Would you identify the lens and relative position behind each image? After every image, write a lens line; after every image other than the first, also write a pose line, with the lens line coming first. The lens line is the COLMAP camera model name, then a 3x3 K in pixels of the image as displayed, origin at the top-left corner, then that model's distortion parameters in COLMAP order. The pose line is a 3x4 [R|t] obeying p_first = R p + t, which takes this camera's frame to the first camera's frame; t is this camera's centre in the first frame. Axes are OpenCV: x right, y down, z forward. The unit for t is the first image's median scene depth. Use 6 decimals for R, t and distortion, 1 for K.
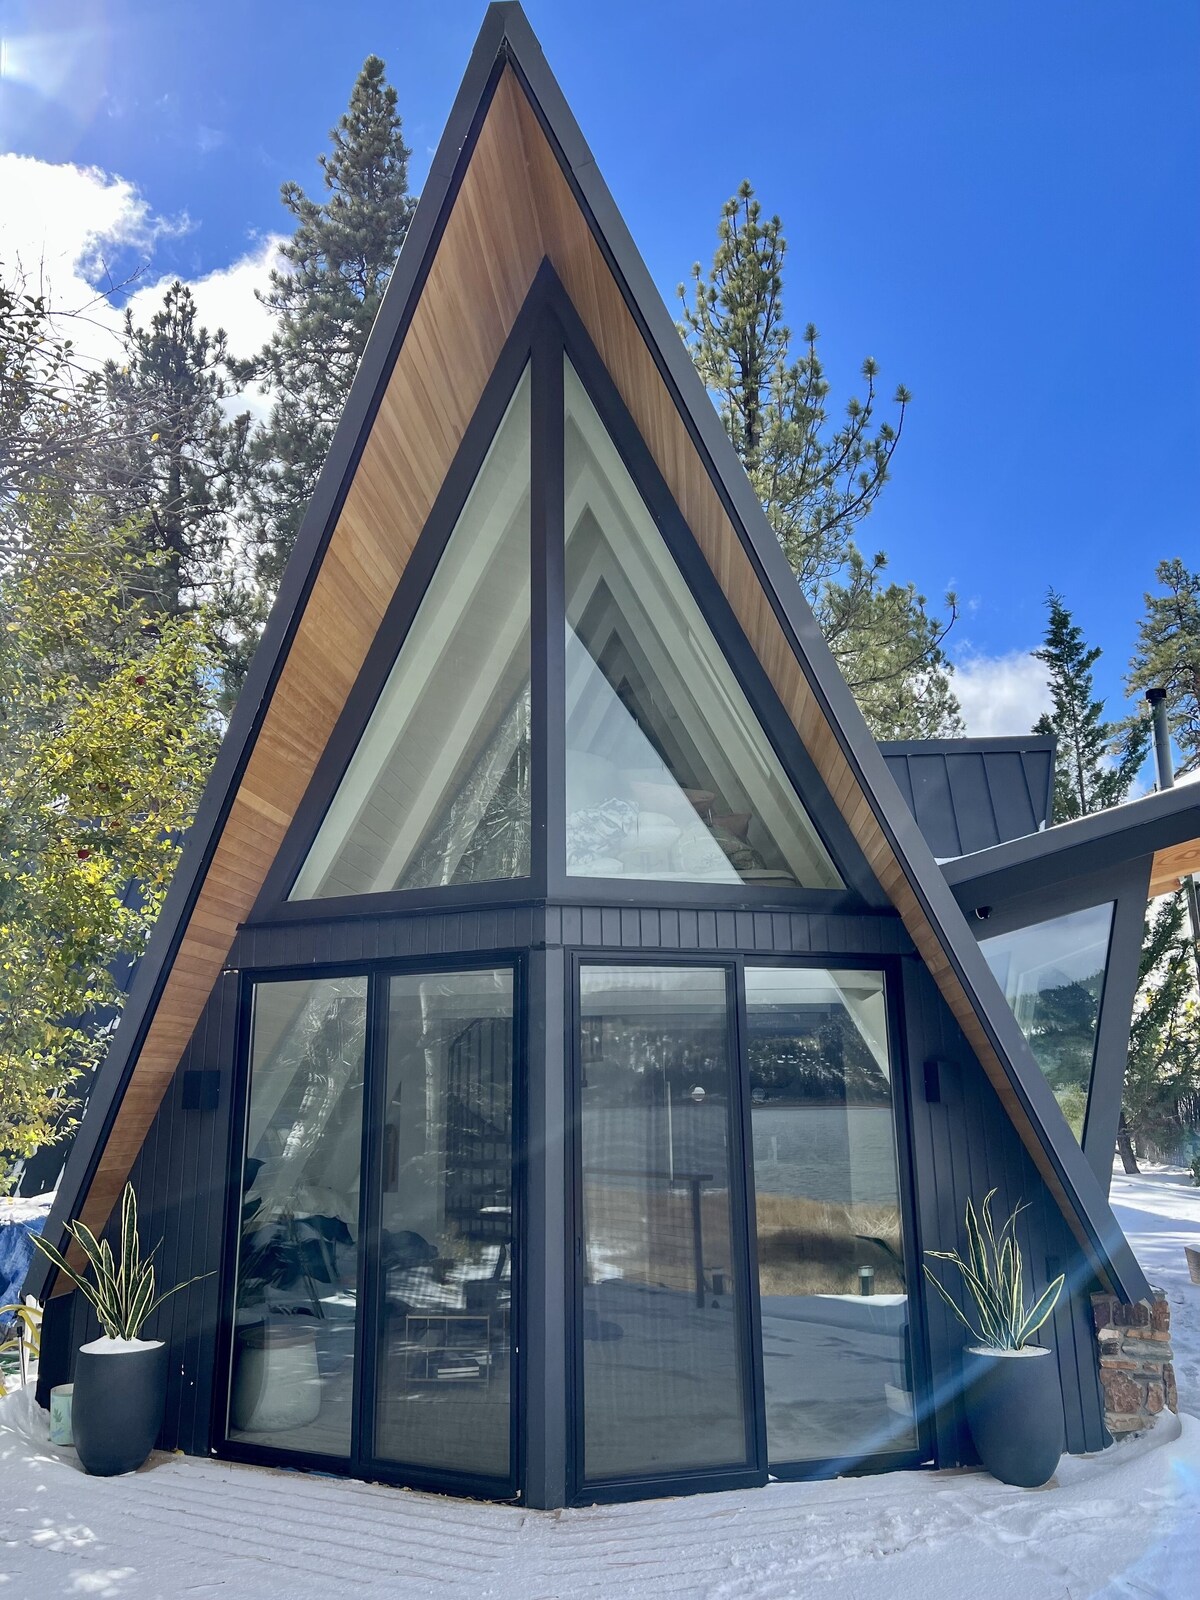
lens RADIAL K [[1176.6, 0, 600.0], [0, 1176.6, 800.0], [0, 0, 1]] dist [0.041917, 0.000408]
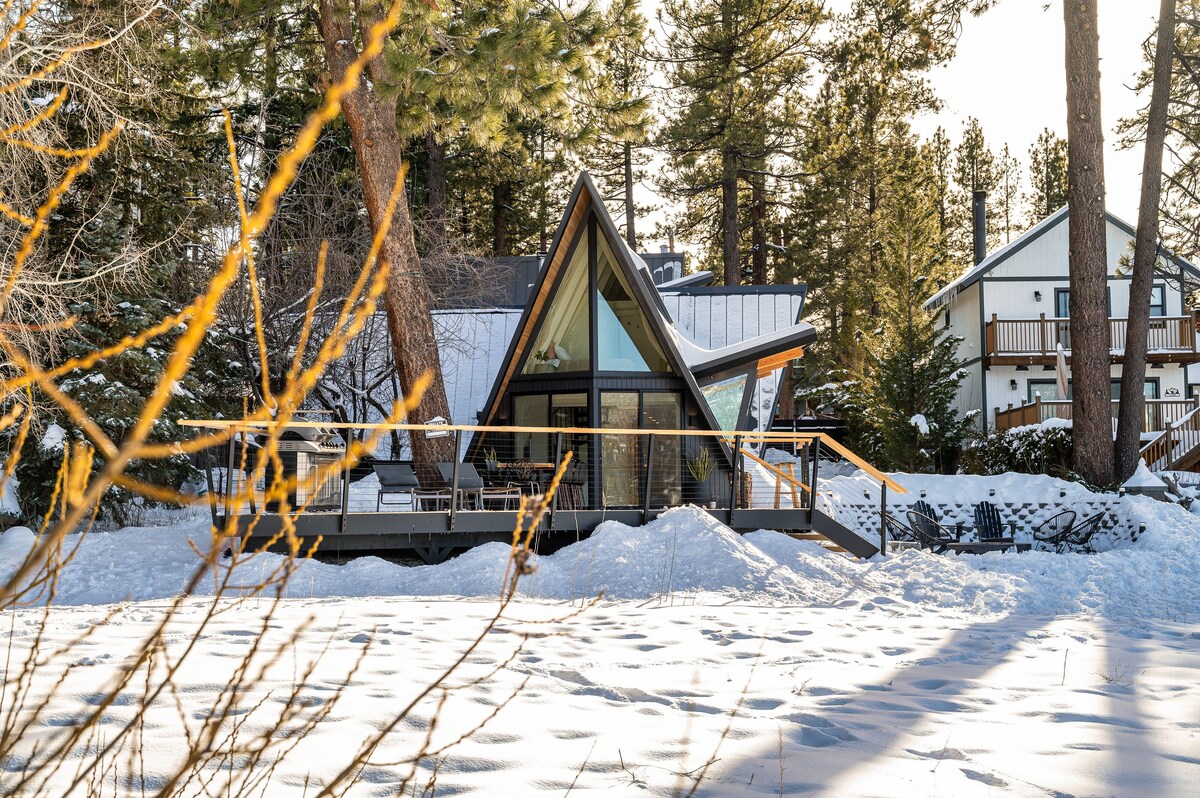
lens RADIAL K [[1664.6, 0, 600.0], [0, 1664.6, 399.0], [0, 0, 1]] dist [-0.005506, 0.005210]
pose [[0.999955, 0.002646, -0.009118, 0.026392], [-0.001054, 0.985373, 0.170405, -0.769923], [0.009436, -0.170388, 0.985332, -4.383117]]
